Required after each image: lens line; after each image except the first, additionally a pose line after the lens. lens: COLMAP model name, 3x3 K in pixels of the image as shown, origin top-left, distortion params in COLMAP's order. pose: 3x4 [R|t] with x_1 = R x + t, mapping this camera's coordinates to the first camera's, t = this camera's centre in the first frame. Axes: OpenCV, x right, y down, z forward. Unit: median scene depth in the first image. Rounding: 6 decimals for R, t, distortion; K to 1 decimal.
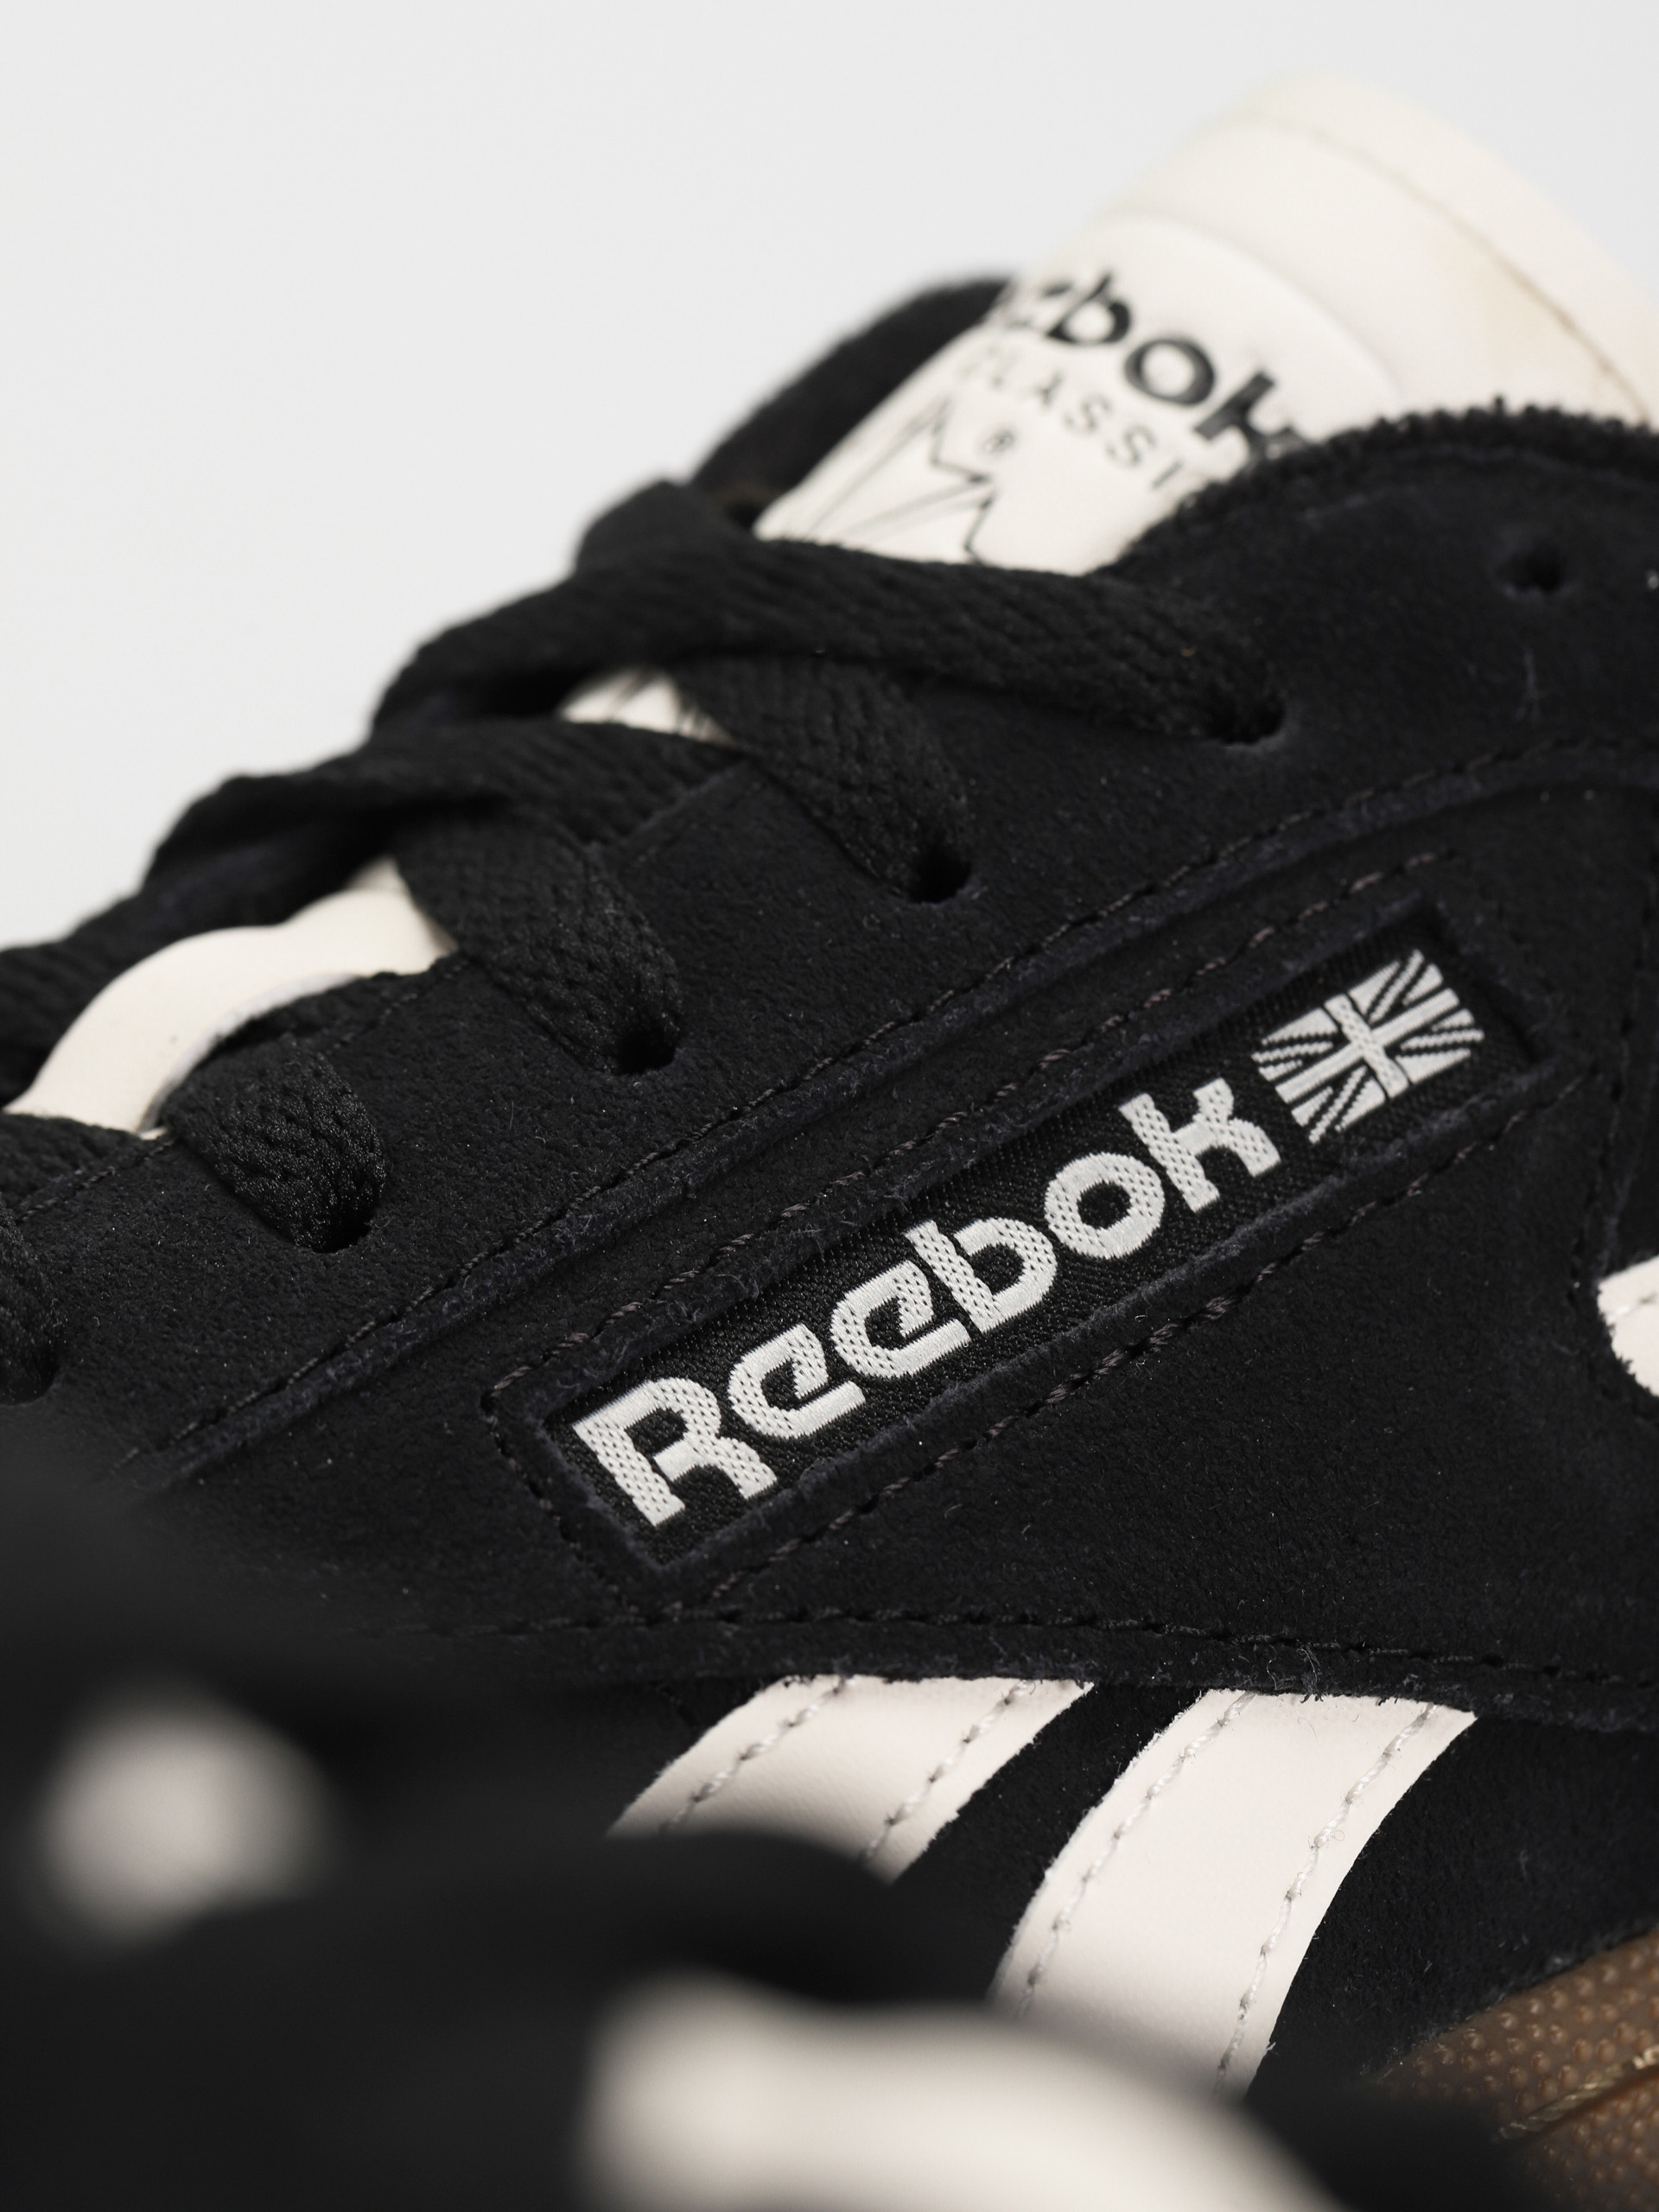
lens RADIAL K [[6201.7, 0, 832.9], [0, 6201.7, 1117.4], [0, 0, 1]] dist [0.234893, 0.000000]
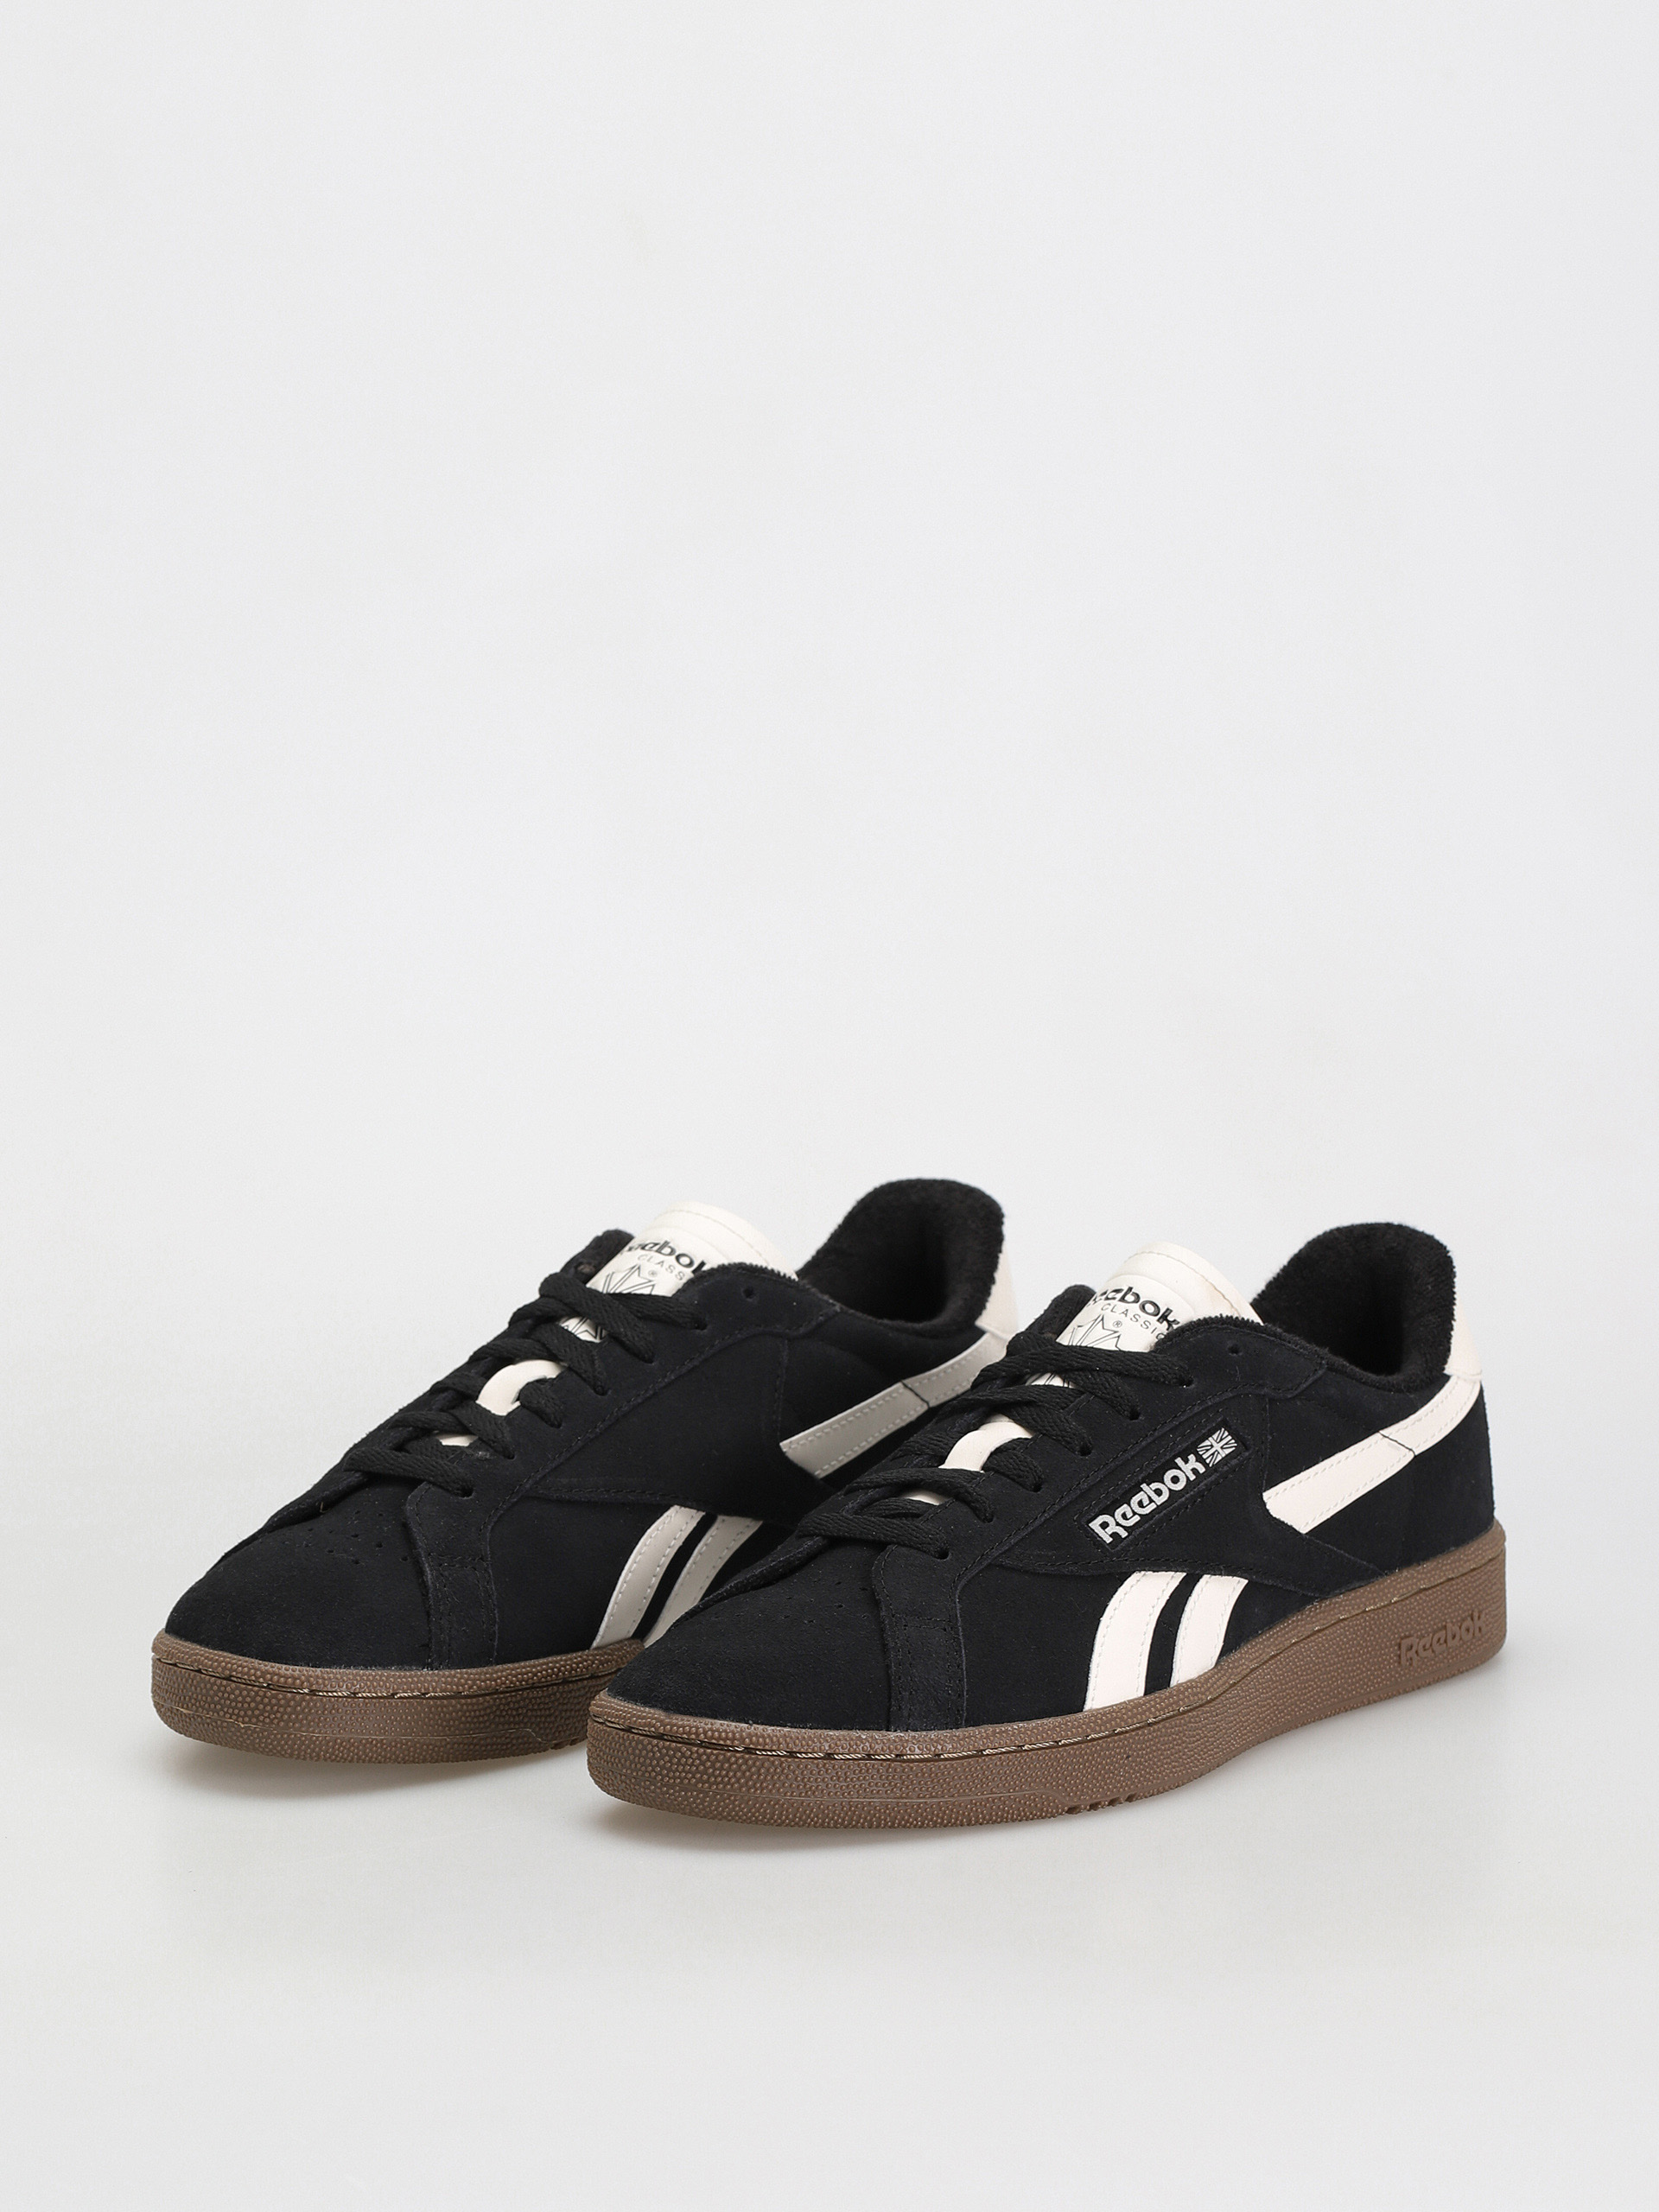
lens RADIAL K [[6201.7, 0, 826.6], [0, 6201.7, 1103.2], [0, 0, 1]] dist [0.234893, 0.000000]
pose [[0.954575, -0.010685, 0.297780, -1.726228], [0.036462, 0.996035, -0.081145, 0.108464], [-0.295732, 0.088316, 0.951180, -3.743646]]
